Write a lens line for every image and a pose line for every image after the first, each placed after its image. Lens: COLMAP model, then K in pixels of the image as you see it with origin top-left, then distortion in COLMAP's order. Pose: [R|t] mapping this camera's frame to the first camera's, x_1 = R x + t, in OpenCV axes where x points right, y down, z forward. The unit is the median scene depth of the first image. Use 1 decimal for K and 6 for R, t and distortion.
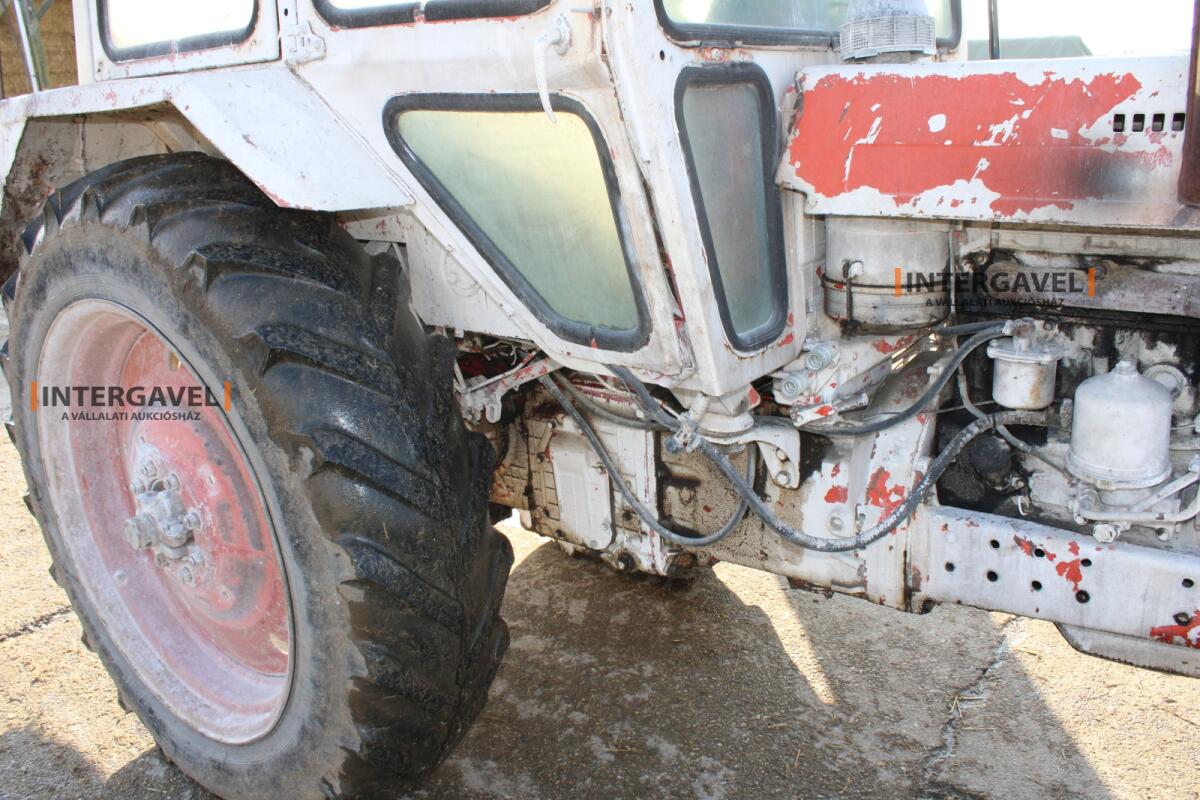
lens RADIAL K [[998.3, 0, 598.4], [0, 998.3, 404.7], [0, 0, 1]] dist [-0.168625, 0.142152]
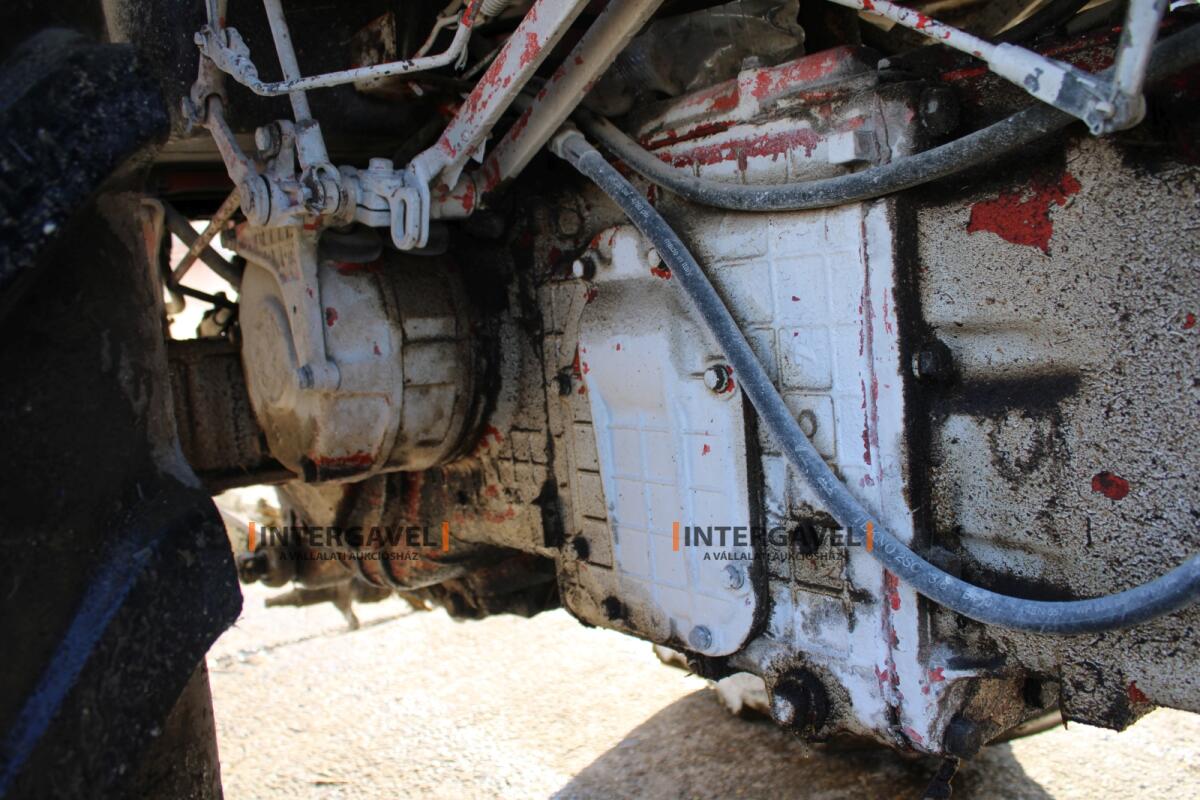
lens RADIAL K [[998.3, 0, 597.7], [0, 998.3, 405.0], [0, 0, 1]] dist [-0.168625, 0.142152]
pose [[0.971564, 0.001775, -0.236771, 0.042568], [-0.043042, 0.984635, -0.169237, 0.138182], [0.232832, 0.174616, 0.956712, 0.769951]]
